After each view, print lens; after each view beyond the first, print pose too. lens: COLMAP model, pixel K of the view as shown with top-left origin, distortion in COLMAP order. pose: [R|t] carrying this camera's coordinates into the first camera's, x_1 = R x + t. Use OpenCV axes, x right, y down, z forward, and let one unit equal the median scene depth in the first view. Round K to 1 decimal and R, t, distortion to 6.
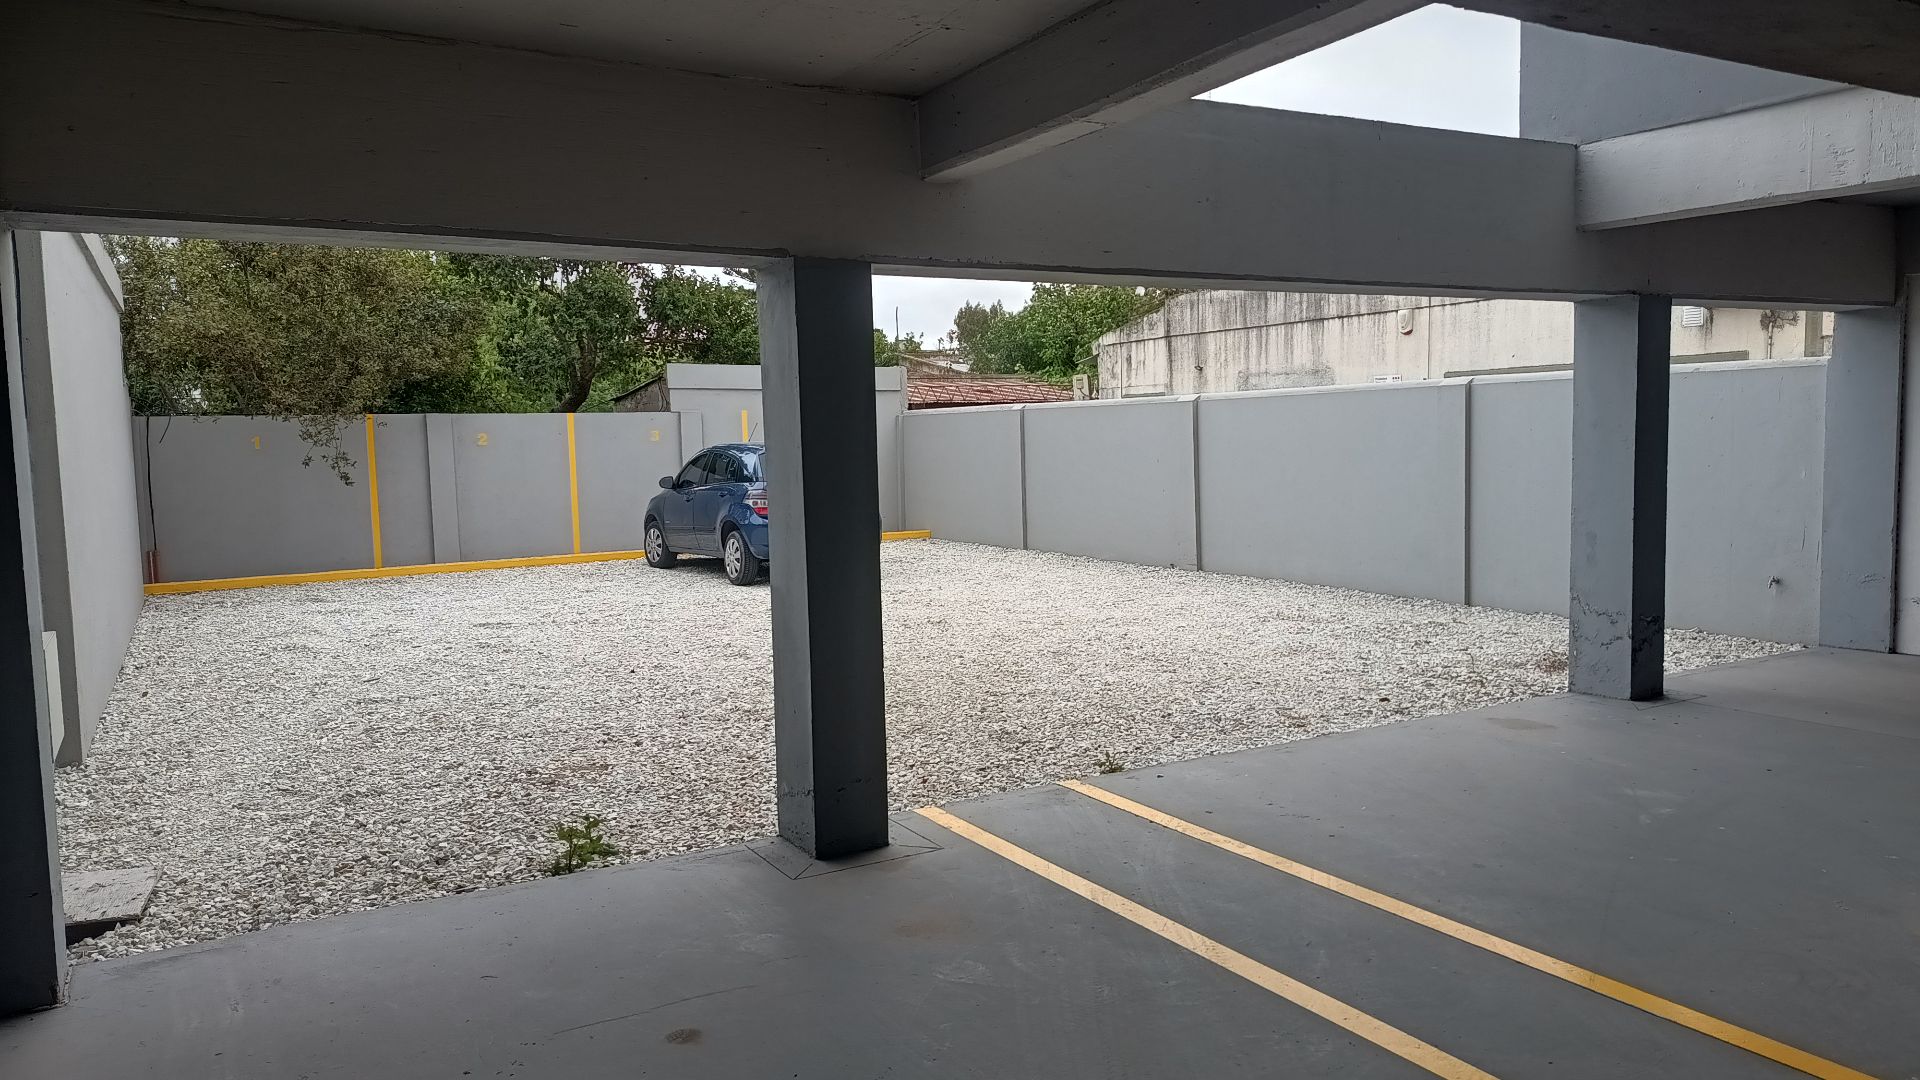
lens RADIAL K [[1351.2, 0, 960.4], [0, 1351.2, 532.2], [0, 0, 1]] dist [0.025884, -0.023577]
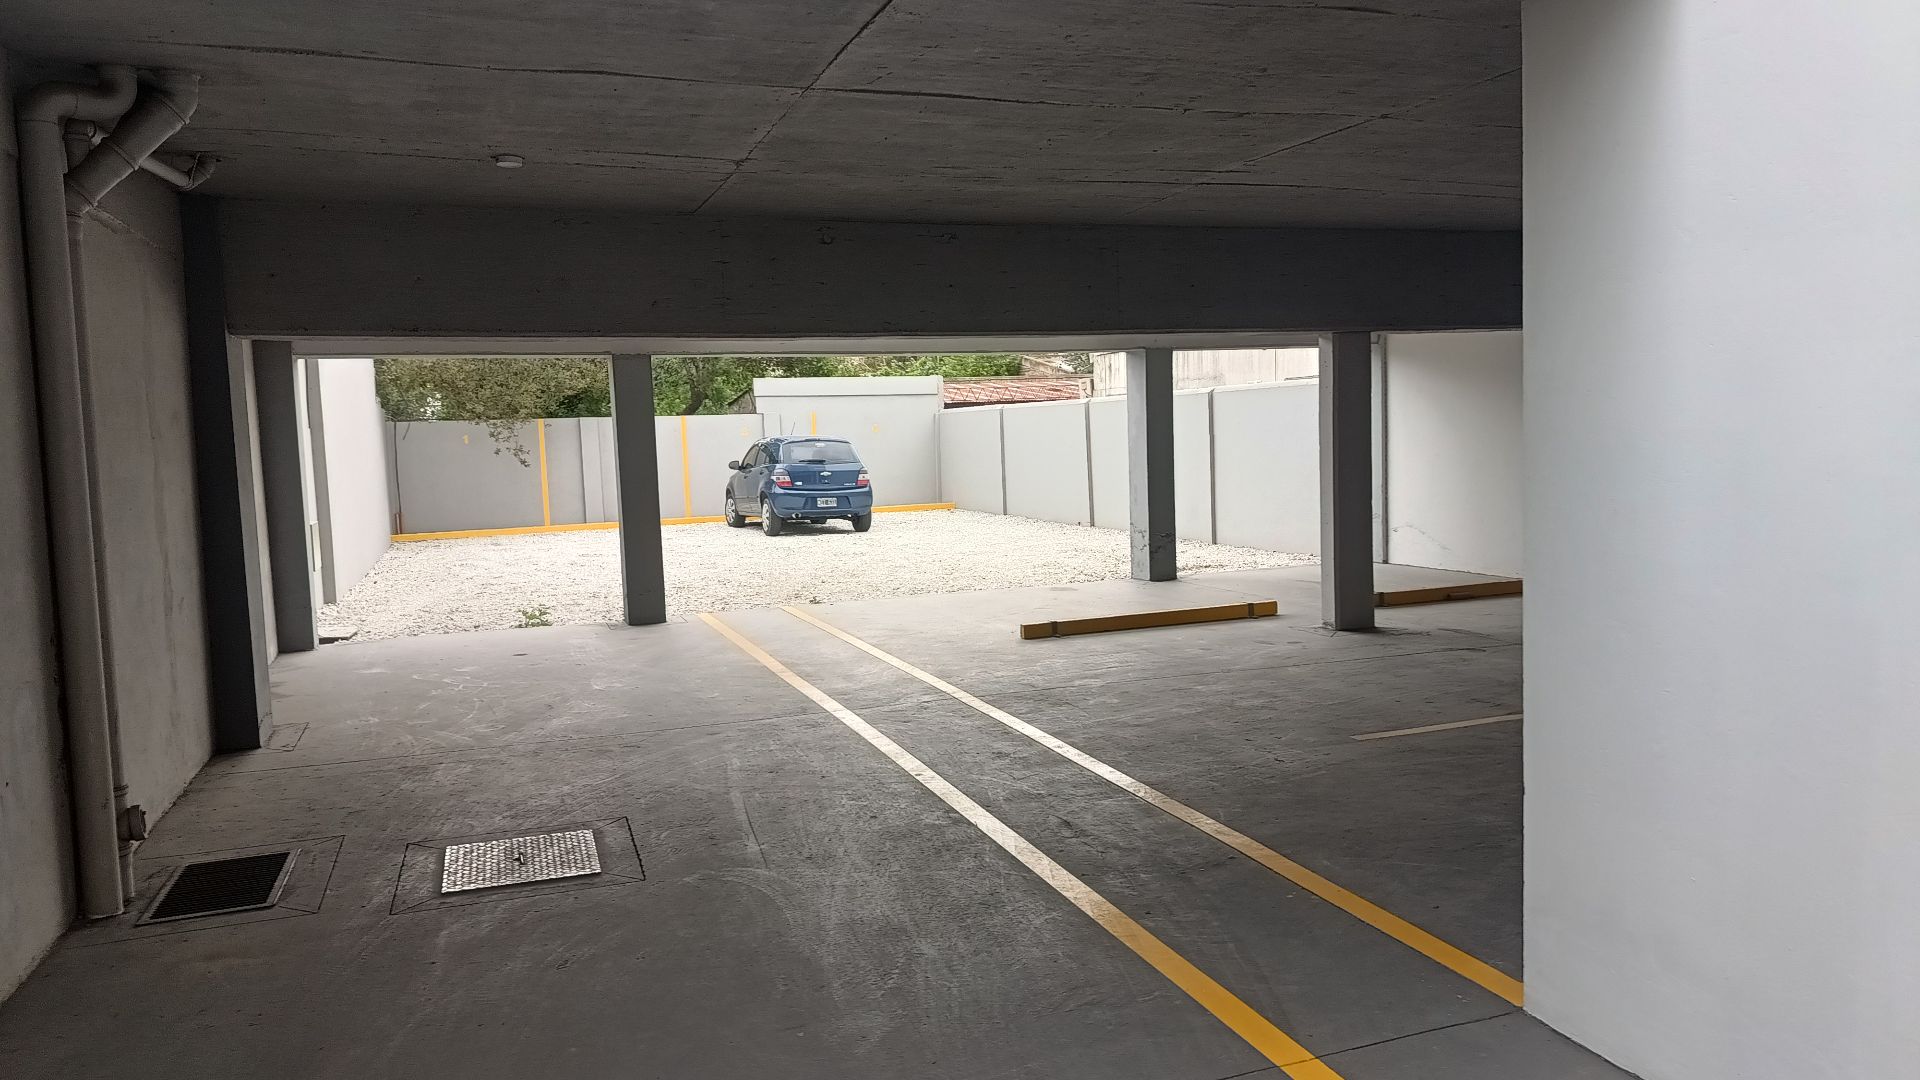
lens RADIAL K [[1351.2, 0, 963.7], [0, 1351.2, 547.6], [0, 0, 1]] dist [0.025884, -0.023577]
pose [[0.985867, 0.004325, -0.167474, 0.248806], [-0.001342, 0.999839, 0.017920, 0.022932], [0.167524, -0.017442, 0.985714, -0.336930]]
